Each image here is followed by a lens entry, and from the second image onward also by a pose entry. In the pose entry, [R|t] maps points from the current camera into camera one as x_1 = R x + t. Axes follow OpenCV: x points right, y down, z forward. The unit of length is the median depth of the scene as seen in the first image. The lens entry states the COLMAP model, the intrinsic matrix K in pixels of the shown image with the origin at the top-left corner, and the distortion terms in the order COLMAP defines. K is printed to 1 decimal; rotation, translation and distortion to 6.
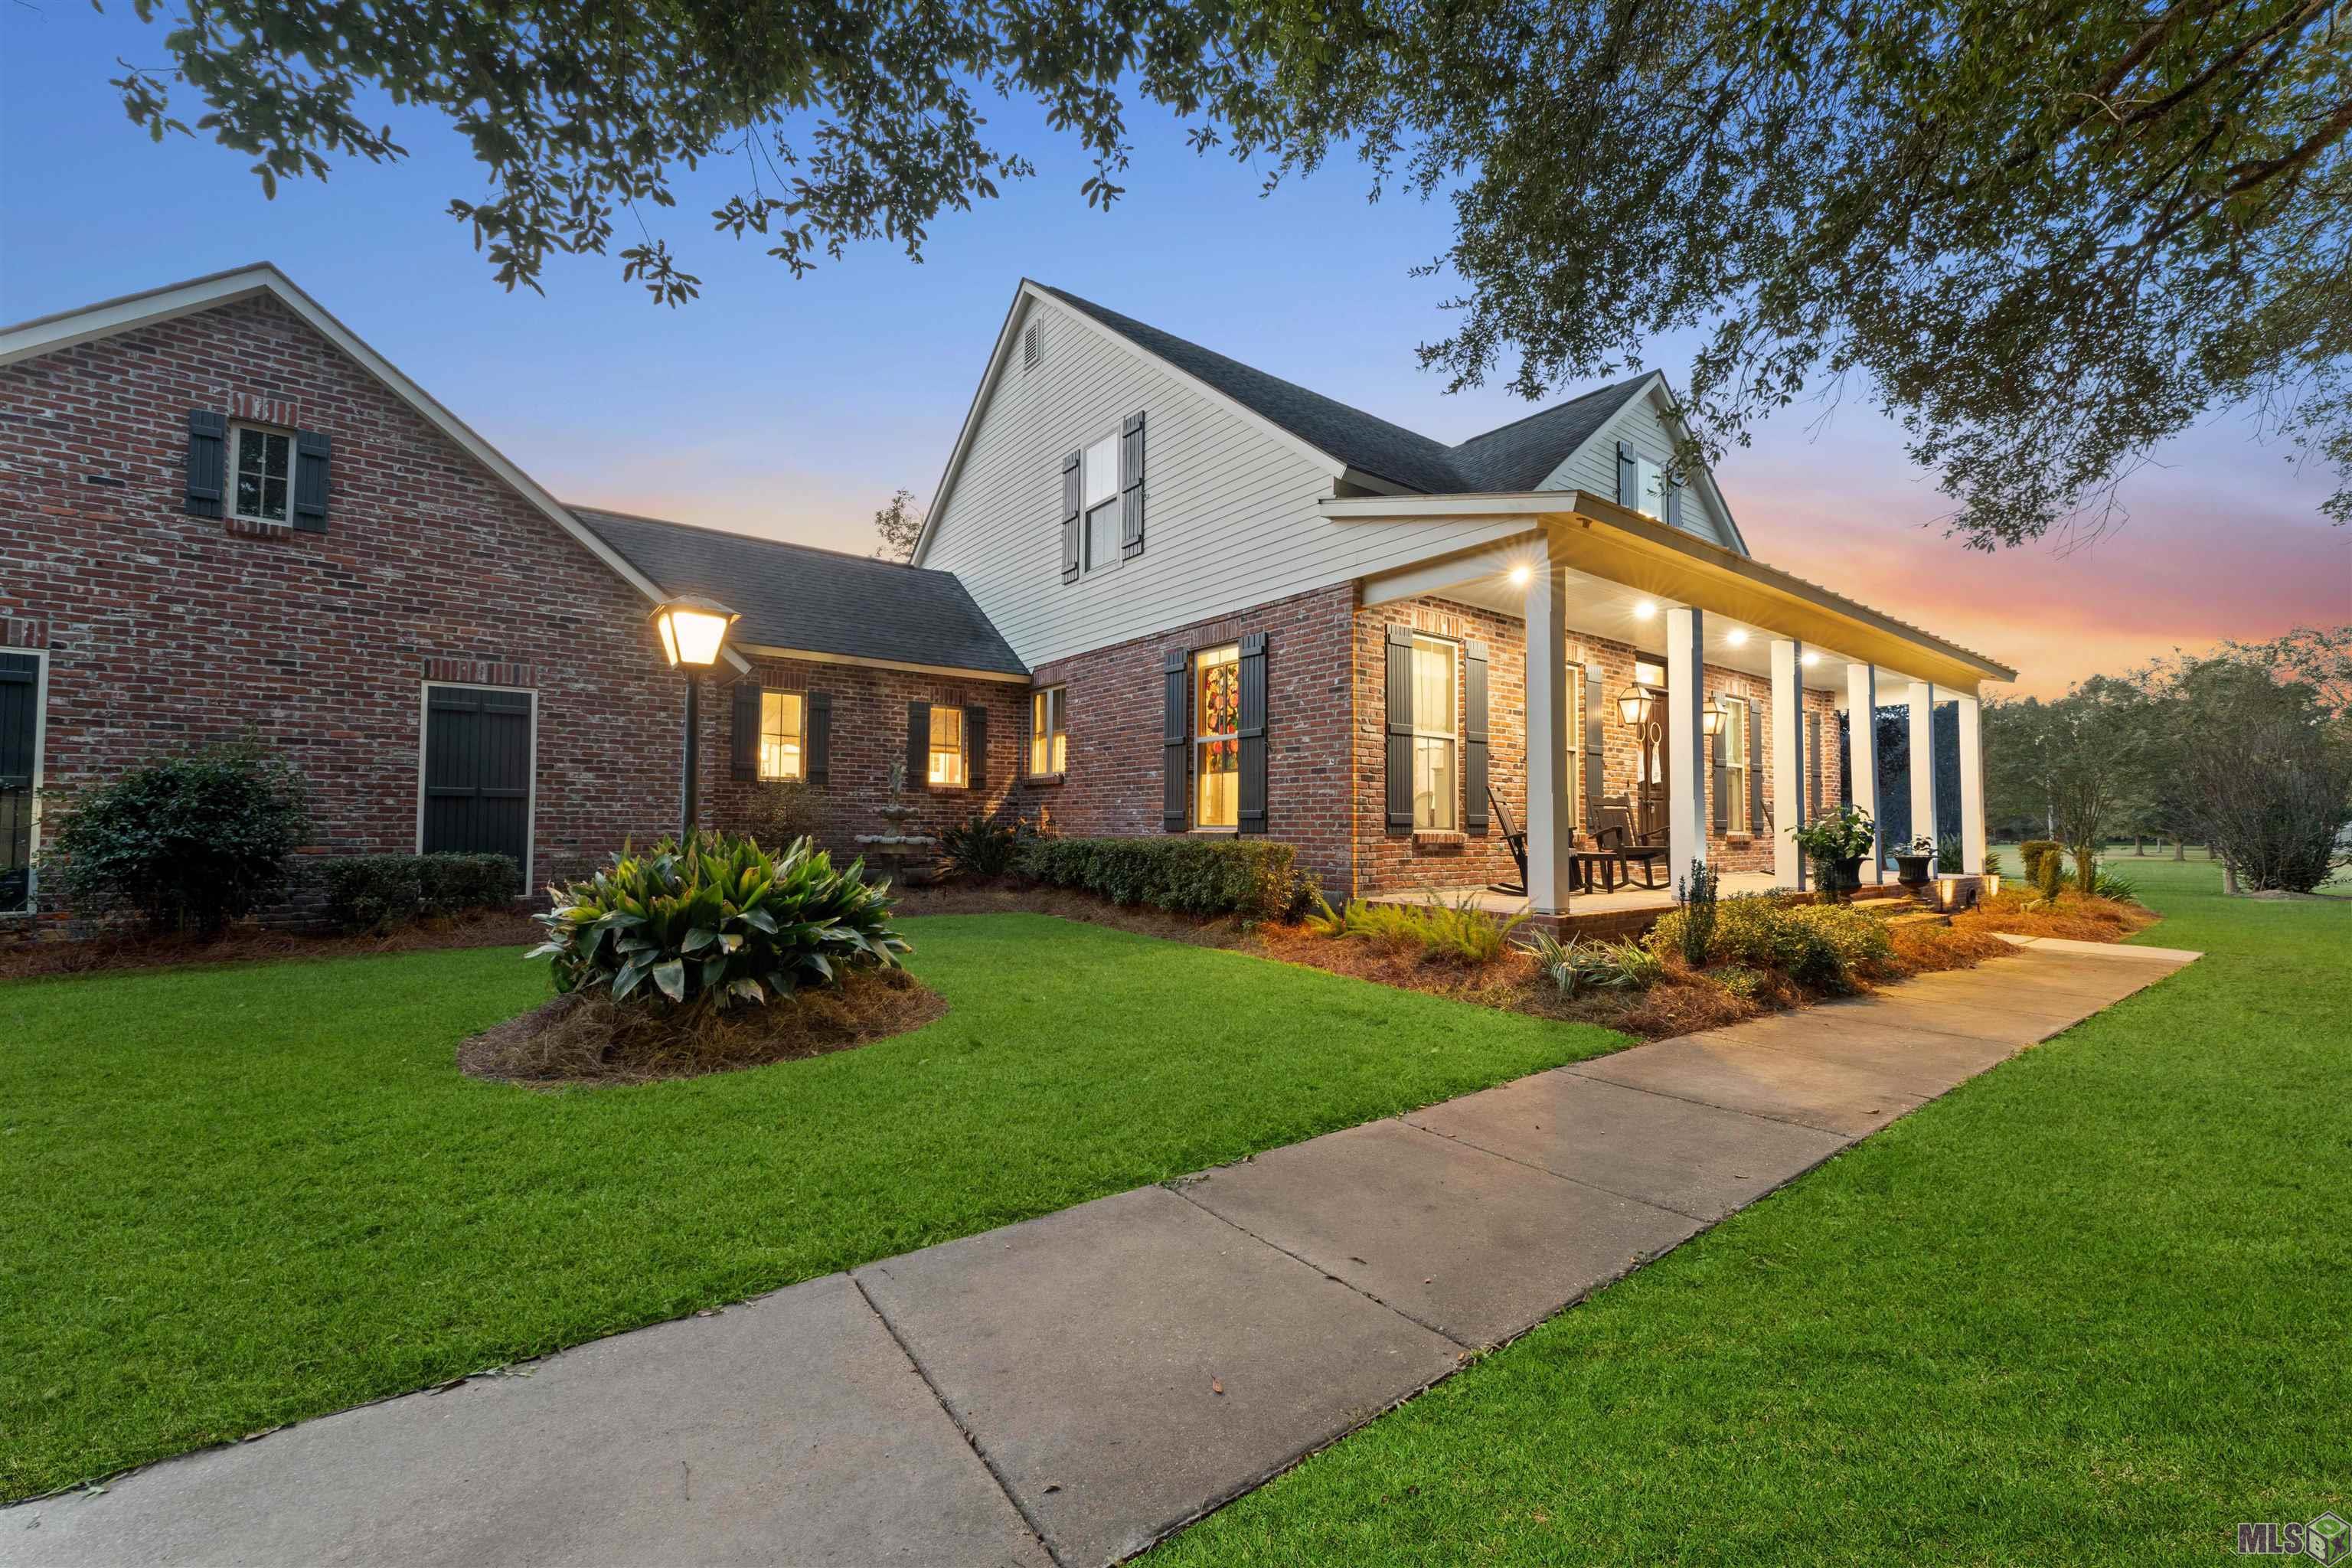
lens RADIAL K [[921.0, 0, 1162.9], [0, 921.0, 790.7], [0, 0, 1]] dist [0.002056, 0.000094]
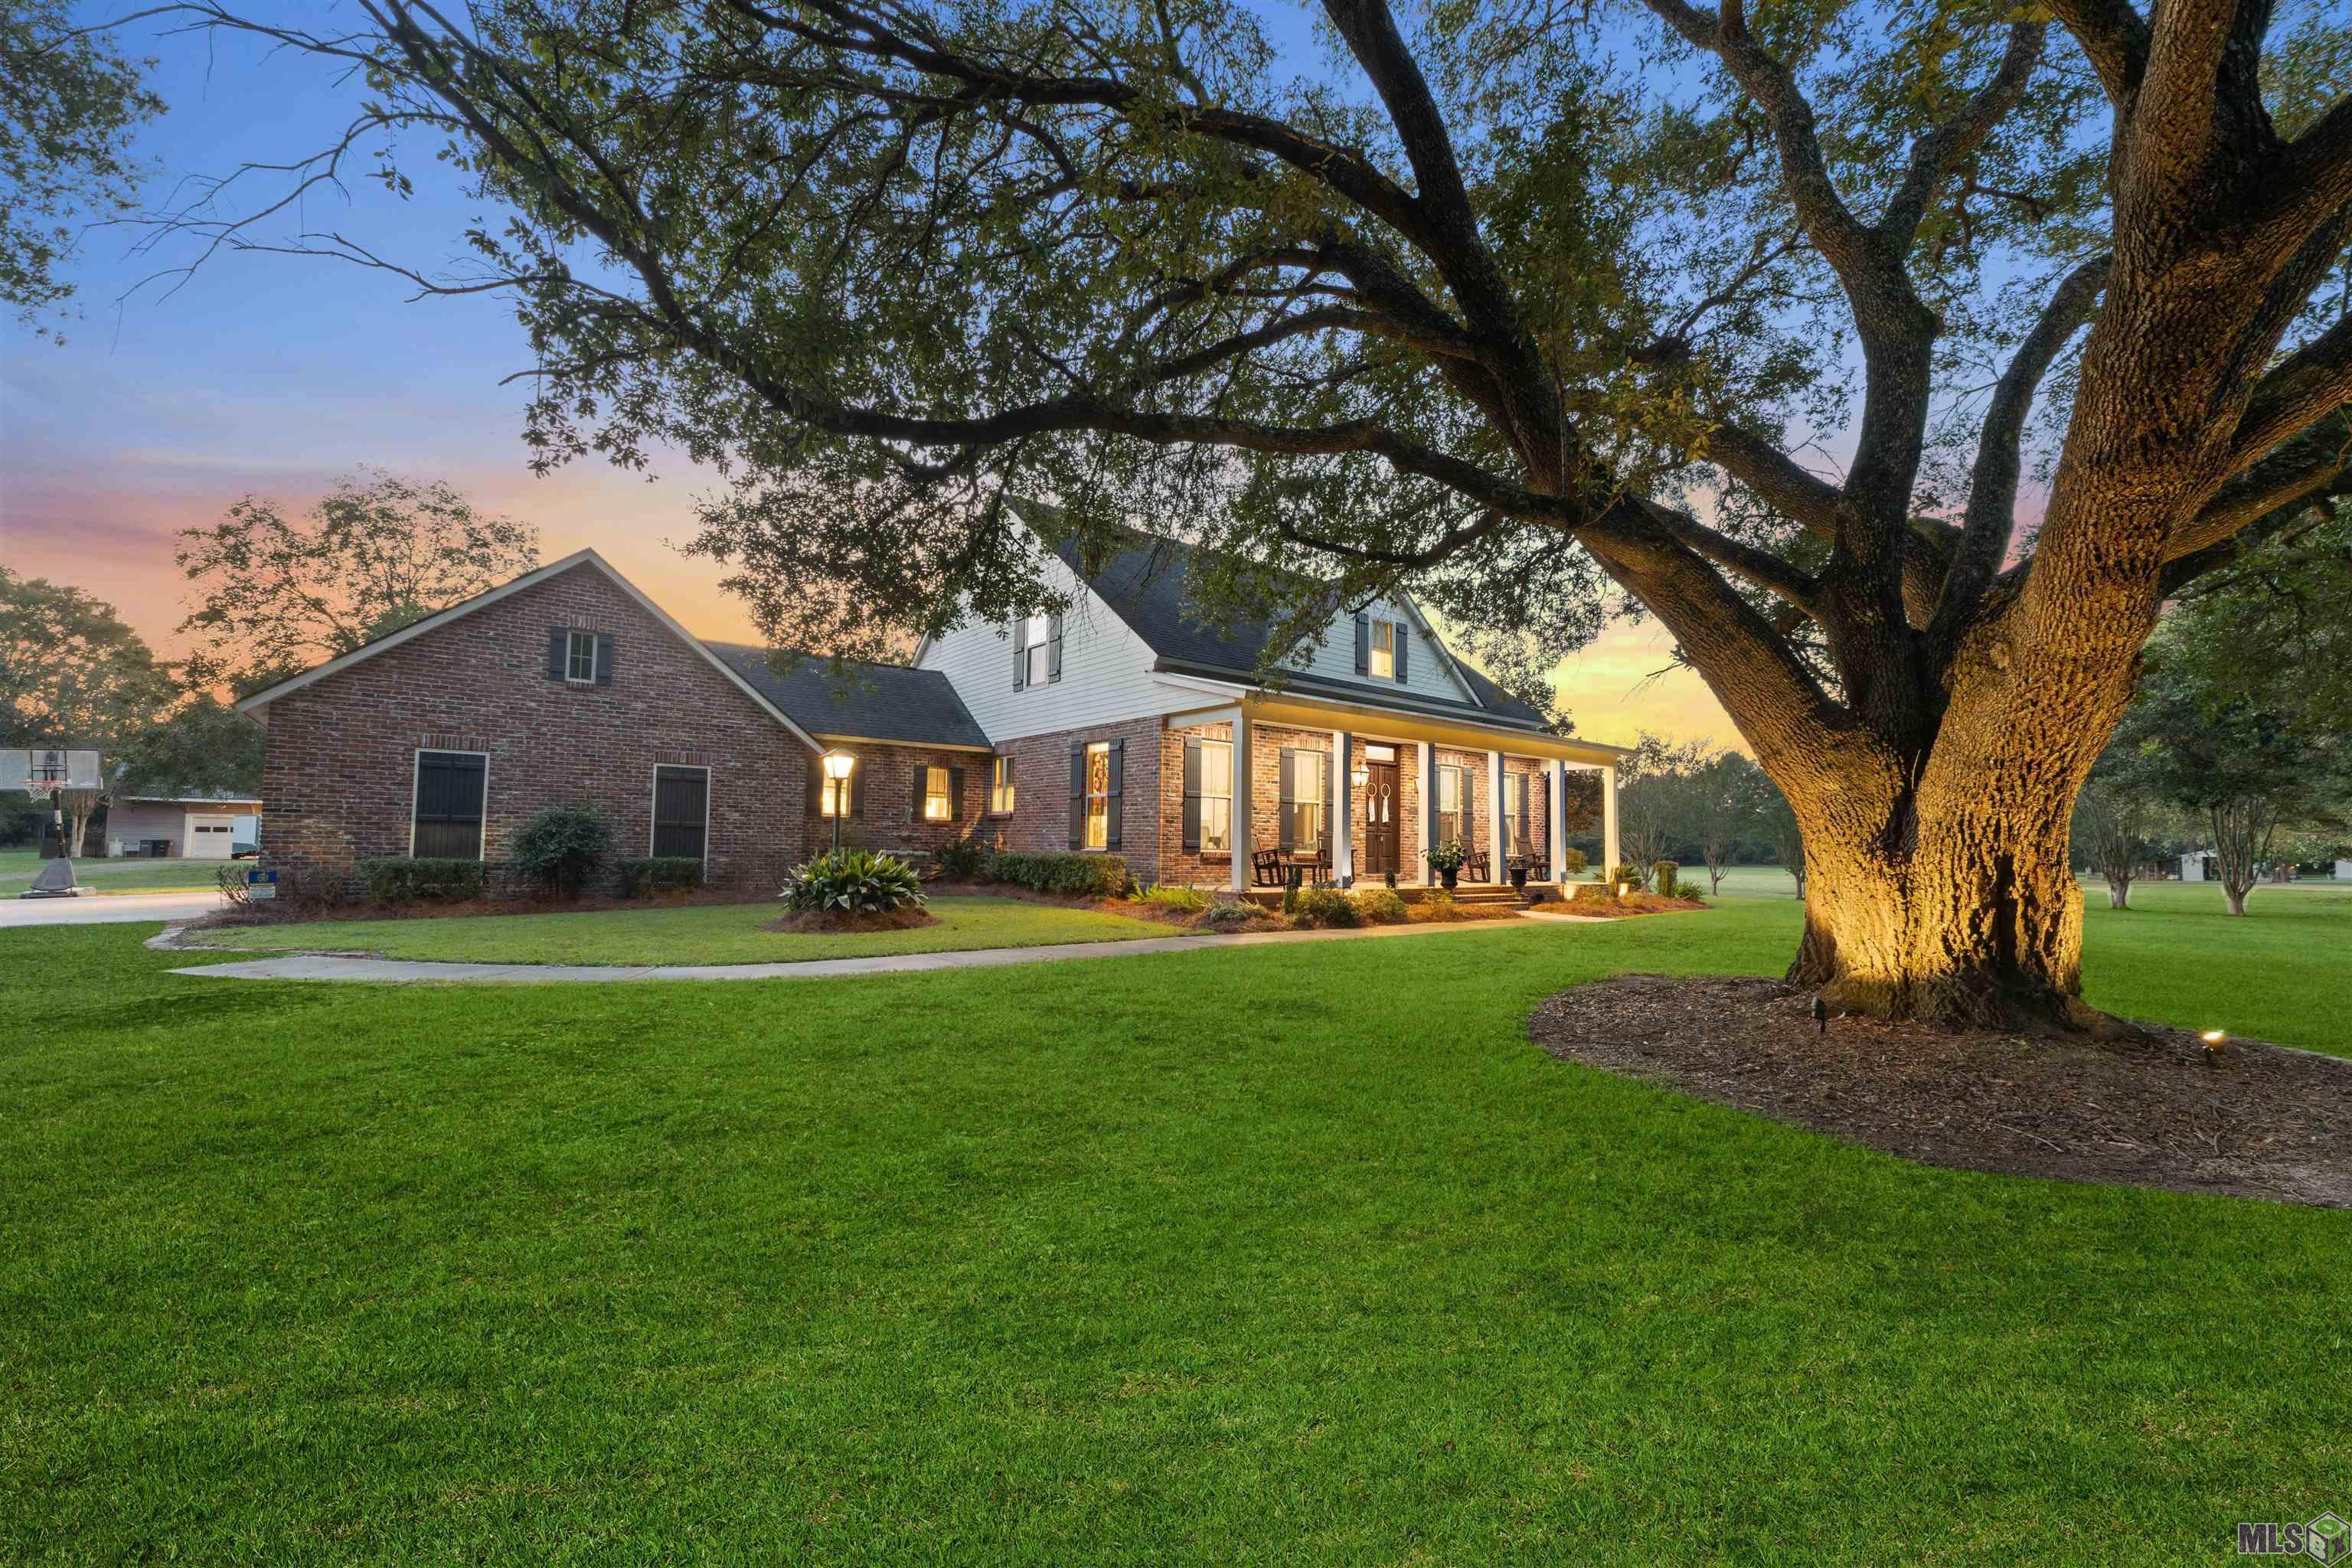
lens RADIAL K [[921.0, 0, 1164.8], [0, 921.0, 785.2], [0, 0, 1]] dist [0.002056, 0.000094]
pose [[0.999648, 0.010900, 0.024176, 0.142286], [-0.010254, 0.999592, -0.026661, -0.031460], [-0.024456, 0.026404, 0.999352, -0.723291]]
